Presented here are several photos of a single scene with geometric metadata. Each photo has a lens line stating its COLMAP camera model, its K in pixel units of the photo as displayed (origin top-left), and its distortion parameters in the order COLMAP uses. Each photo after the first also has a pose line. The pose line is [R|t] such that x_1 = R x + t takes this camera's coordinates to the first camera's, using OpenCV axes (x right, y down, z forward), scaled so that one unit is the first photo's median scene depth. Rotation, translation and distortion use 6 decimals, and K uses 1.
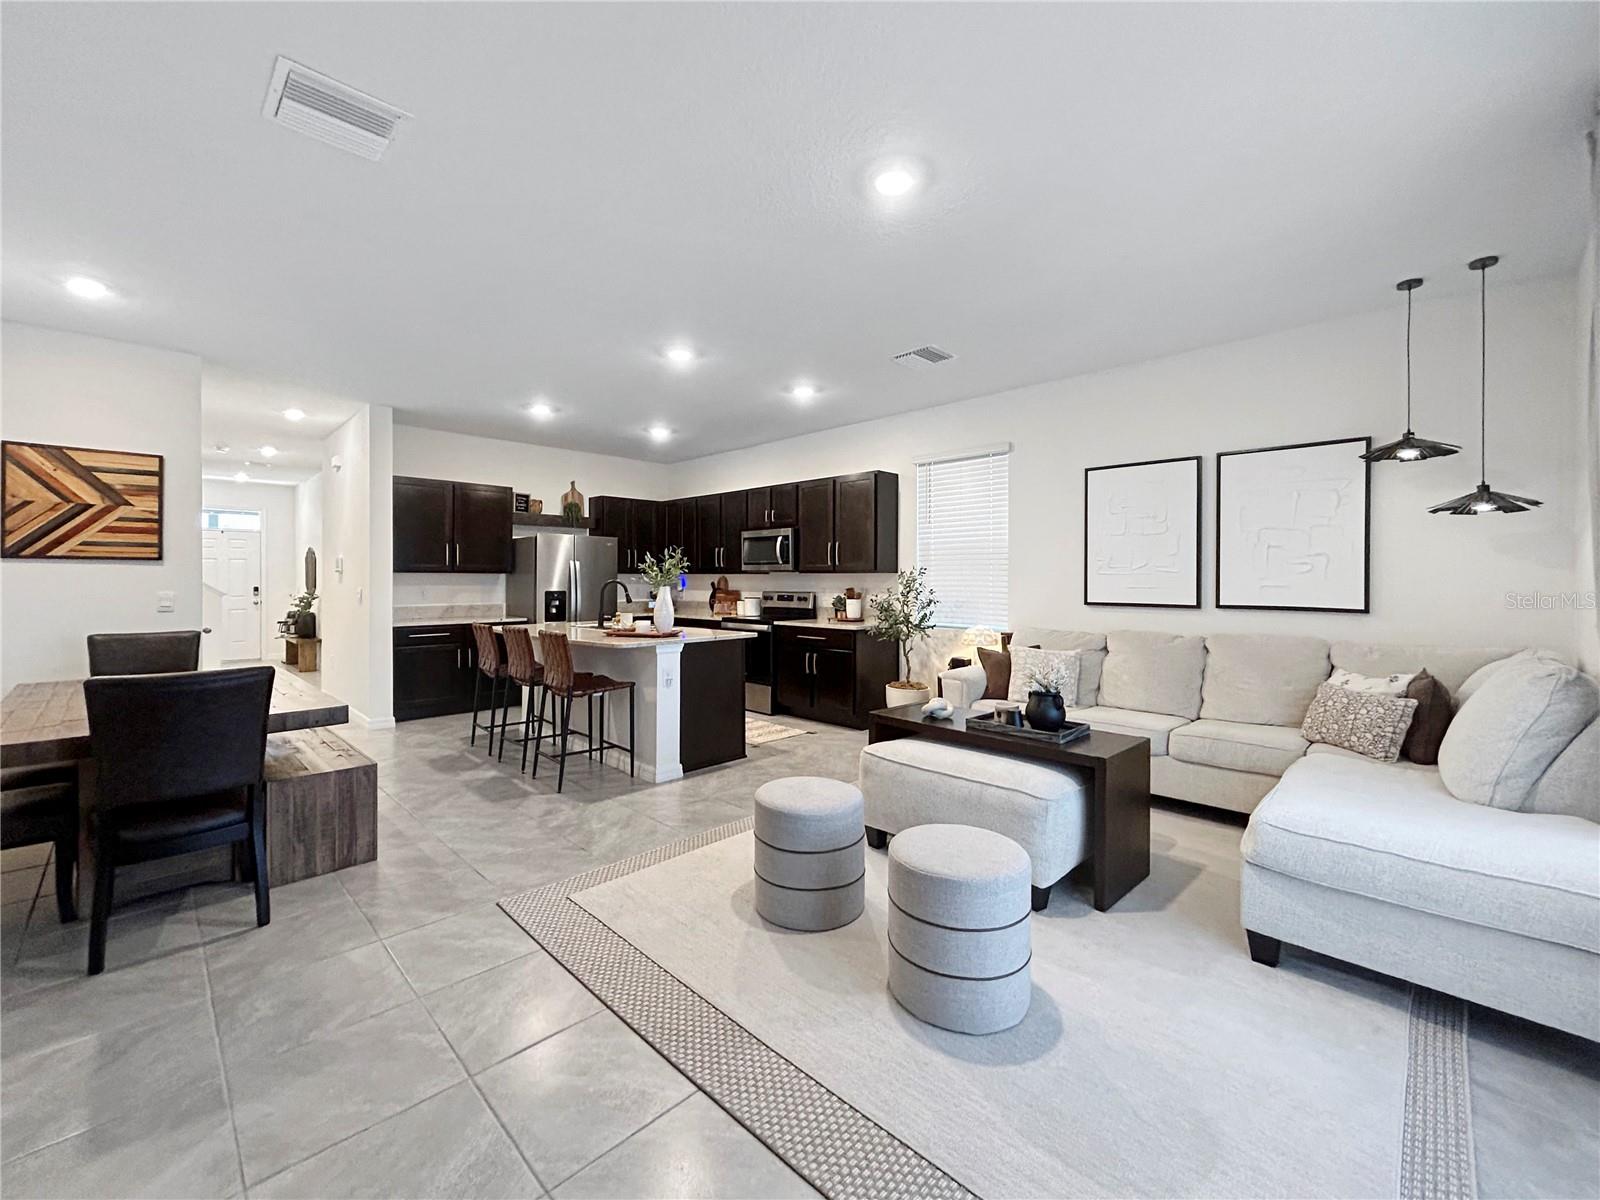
lens RADIAL K [[660.3, 0, 795.5], [0, 660.3, 580.9], [0, 0, 1]] dist [-0.001157, 0.000191]
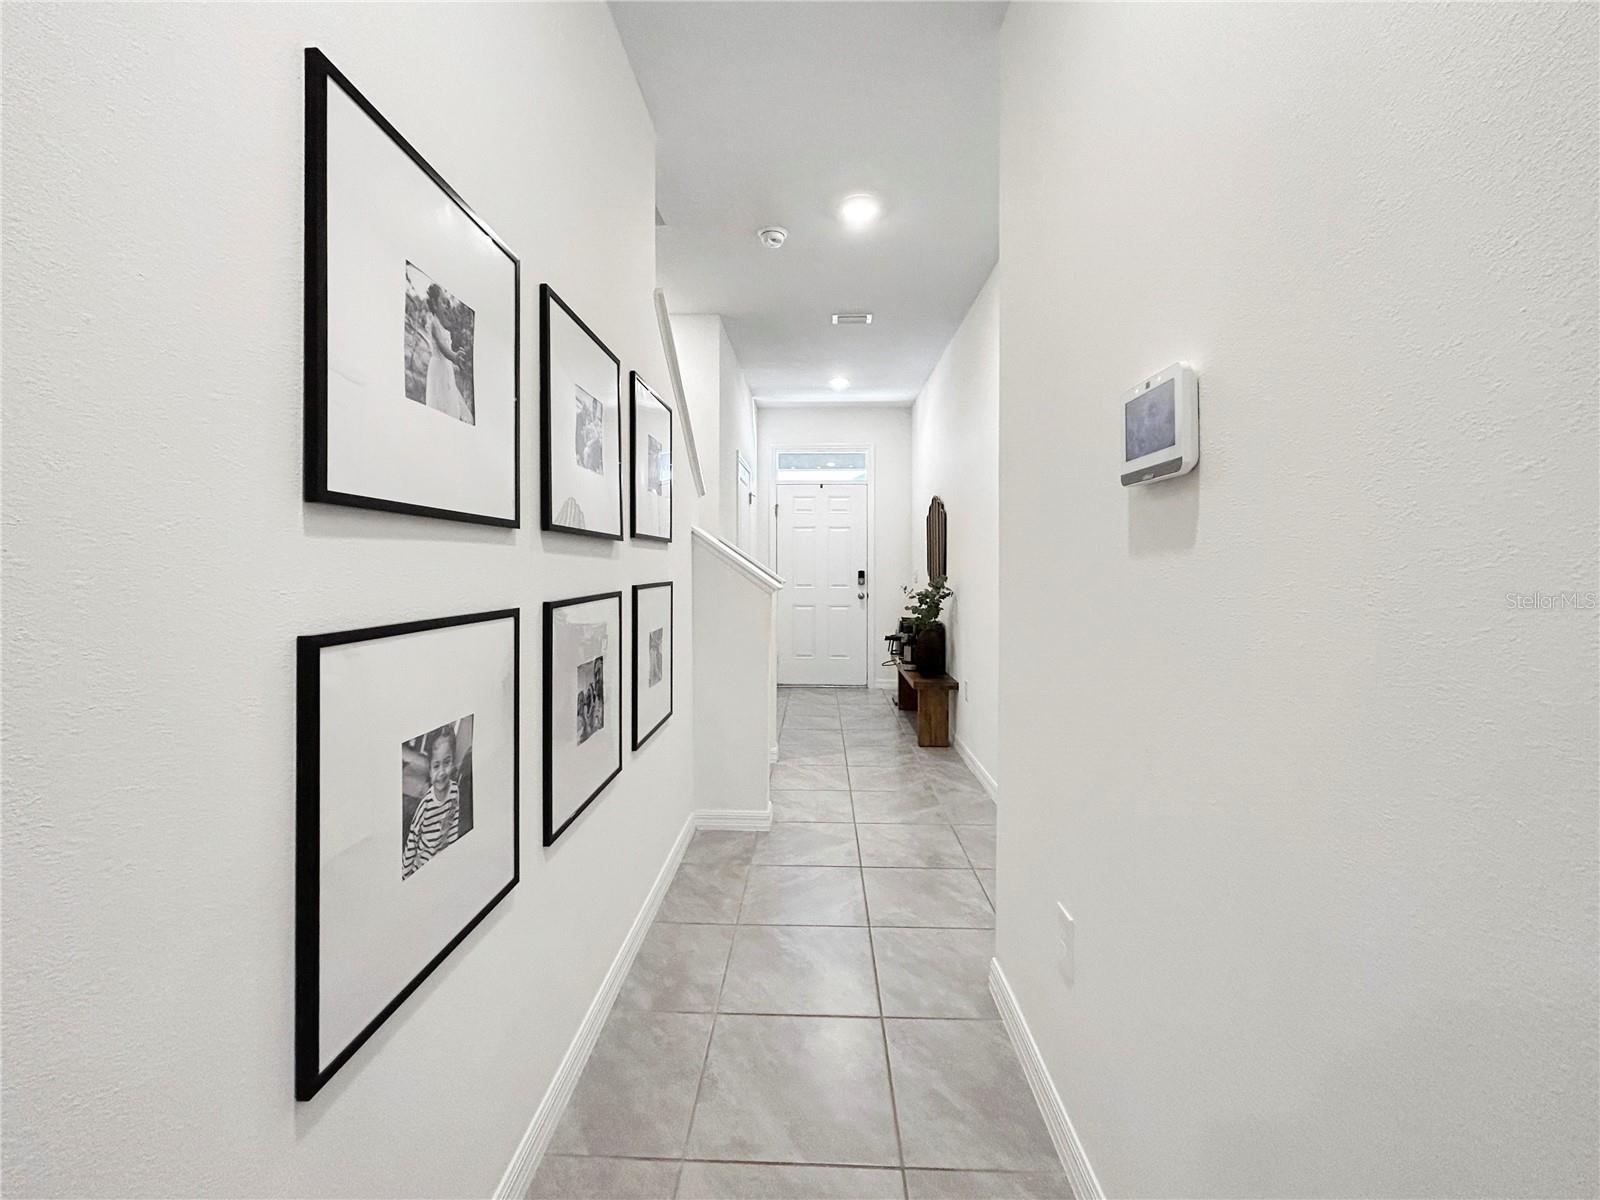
lens RADIAL K [[669.4, 0, 794.6], [0, 669.4, 559.6], [0, 0, 1]] dist [-0.000511, 0.000681]
pose [[0.683651, -0.006516, -0.729780, -0.791233], [-0.001625, 0.999944, -0.010451, 0.010280], [0.729807, 0.008331, 0.683603, 1.036852]]
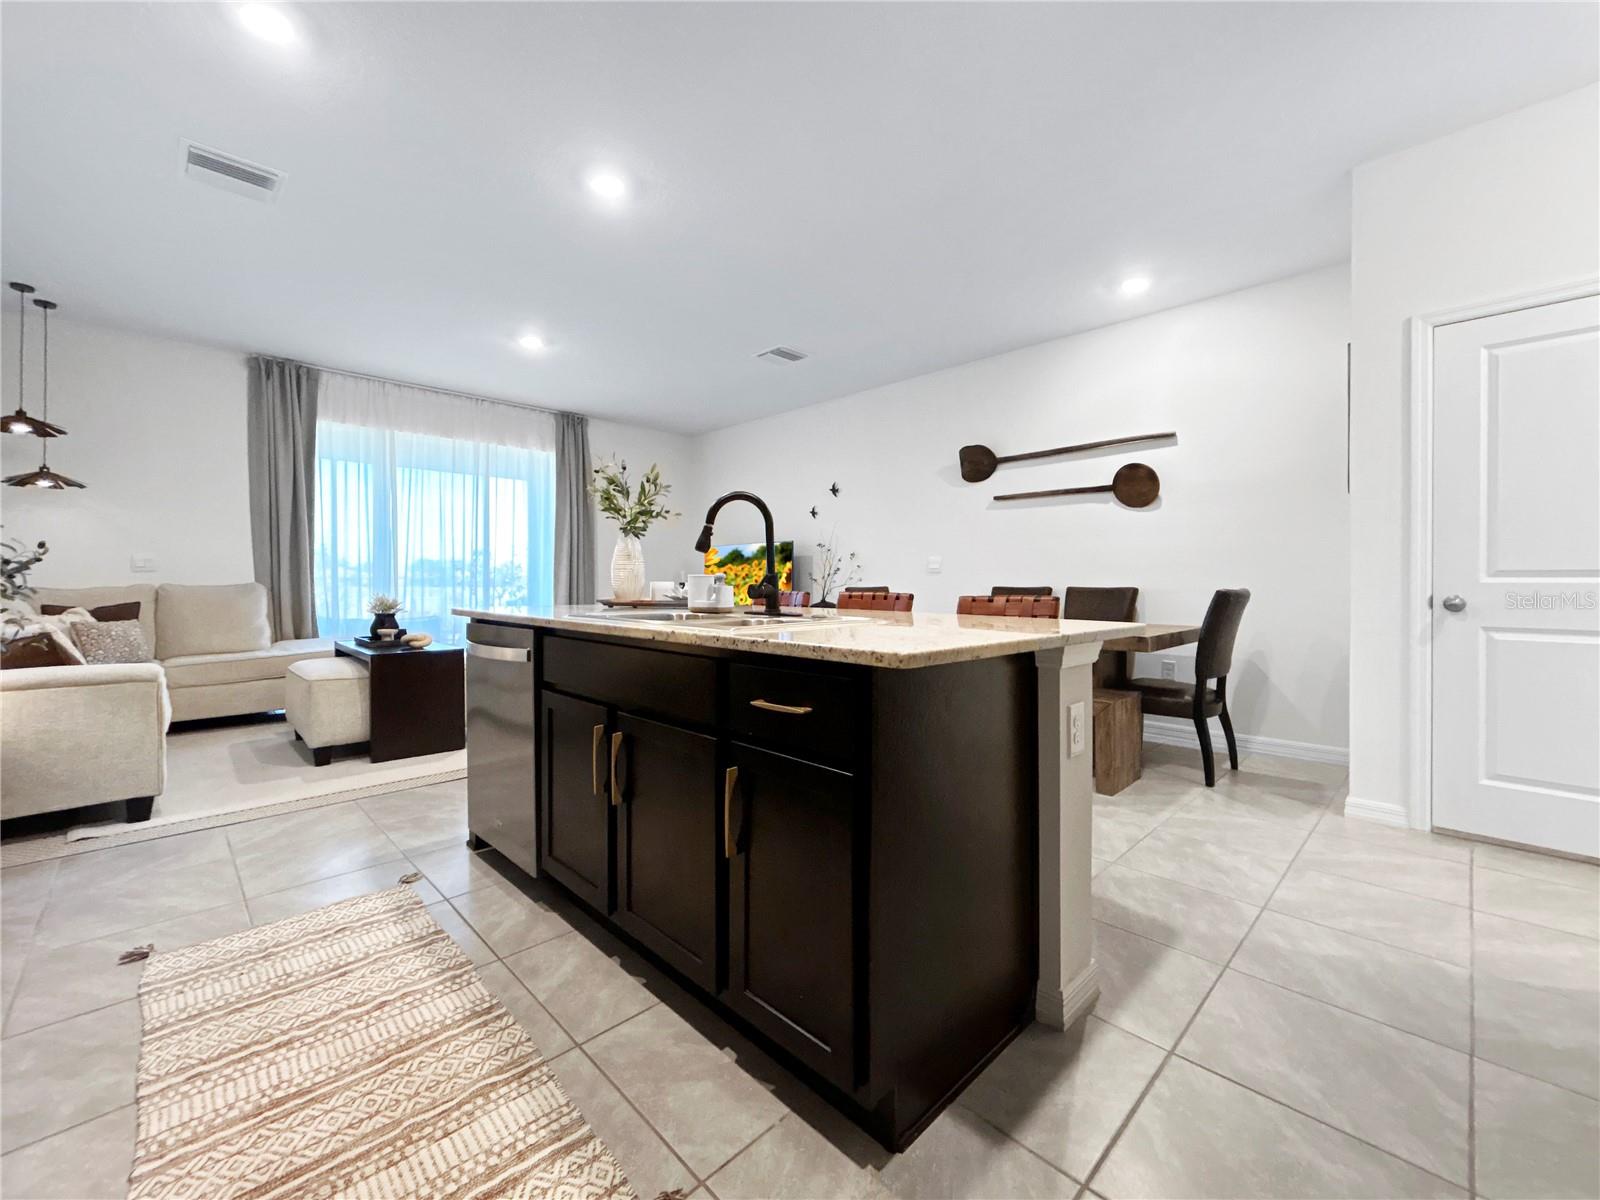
lens RADIAL K [[656.8, 0, 795.9], [0, 656.8, 587.6], [0, 0, 1]] dist [0.001441, 0.000375]
pose [[-0.999924, -0.002746, 0.011979, -0.314064], [-0.002614, 0.999936, 0.010999, 0.051563], [-0.012009, 0.010967, -0.999868, 1.393053]]
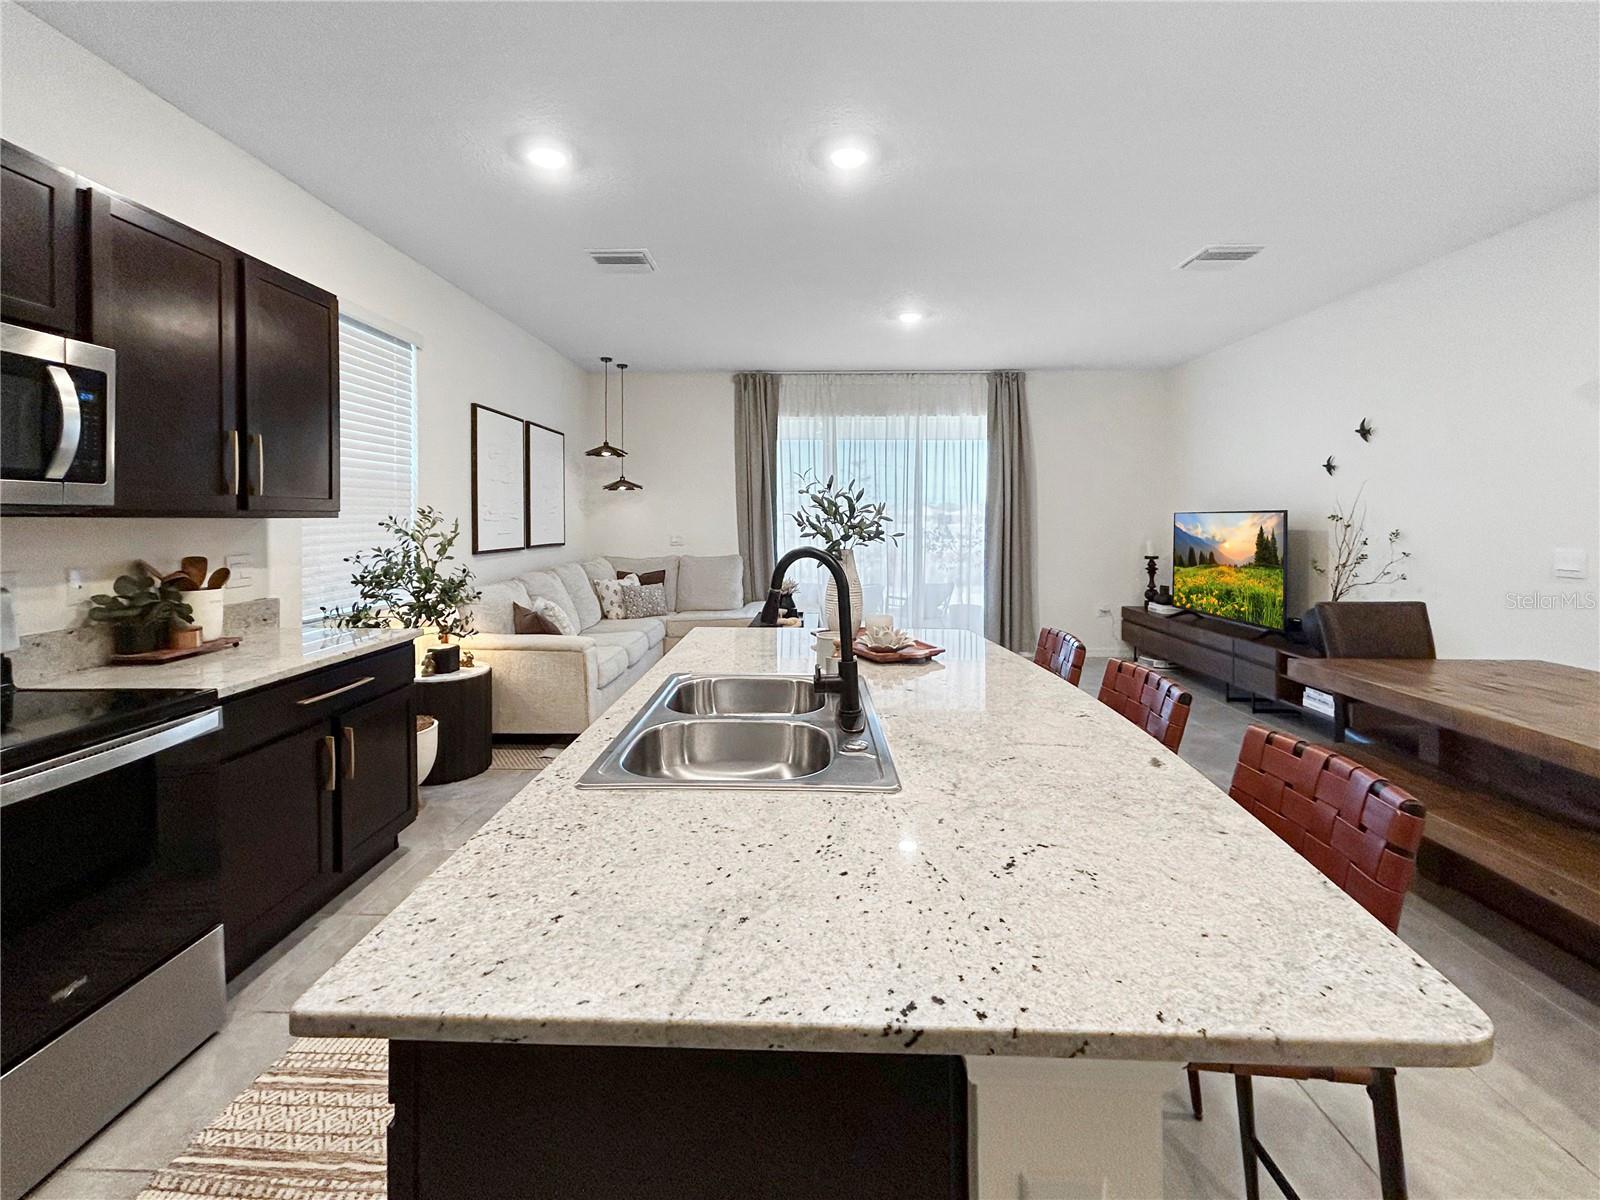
lens RADIAL K [[681.4, 0, 797.6], [0, 681.4, 531.8], [0, 0, 1]] dist [0.003325, 0.000348]
pose [[-0.692959, -0.017691, 0.720760, -0.492160], [-0.000802, 0.999717, 0.023767, -0.015955], [-0.720976, 0.015892, -0.692777, 1.220364]]
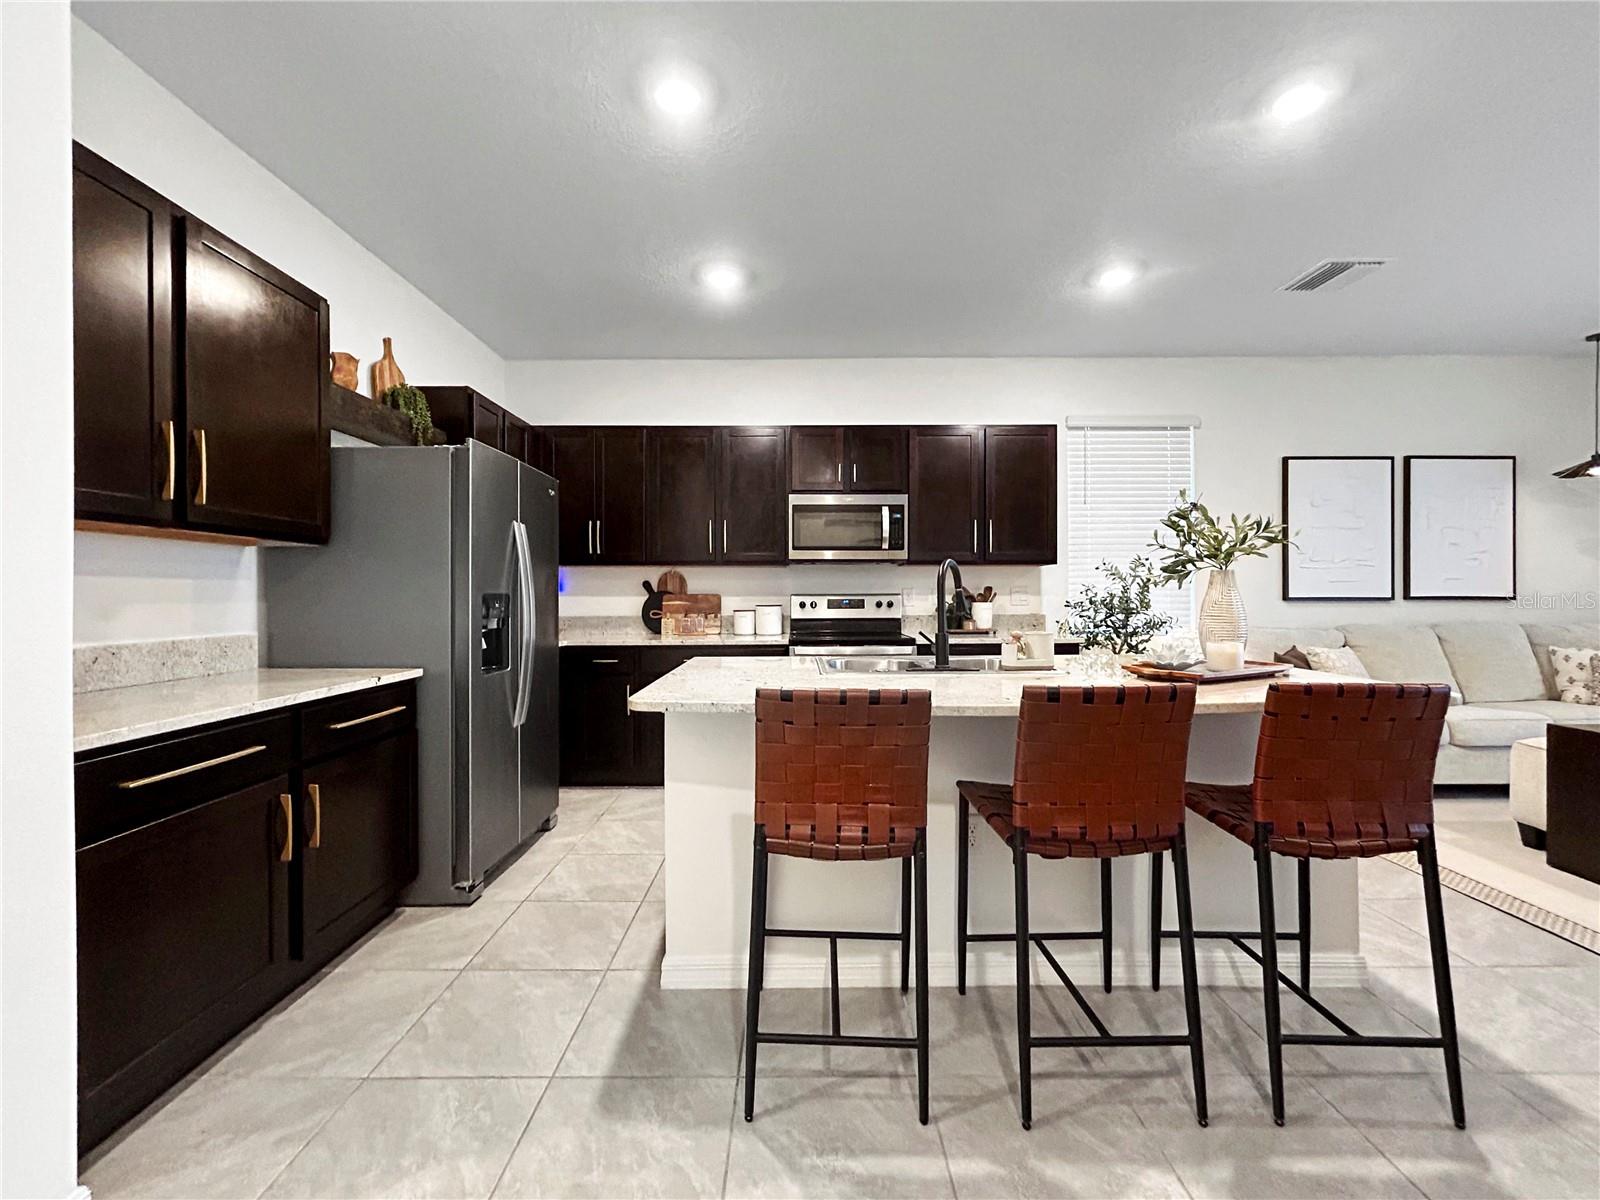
lens RADIAL K [[651.3, 0, 797.8], [0, 651.3, 596.2], [0, 0, 1]] dist [-0.001434, 0.000019]
pose [[0.706677, -0.006513, 0.707507, -0.658226], [0.006366, 0.999976, 0.002847, 0.021431], [-0.707508, 0.002492, 0.706701, 0.767369]]
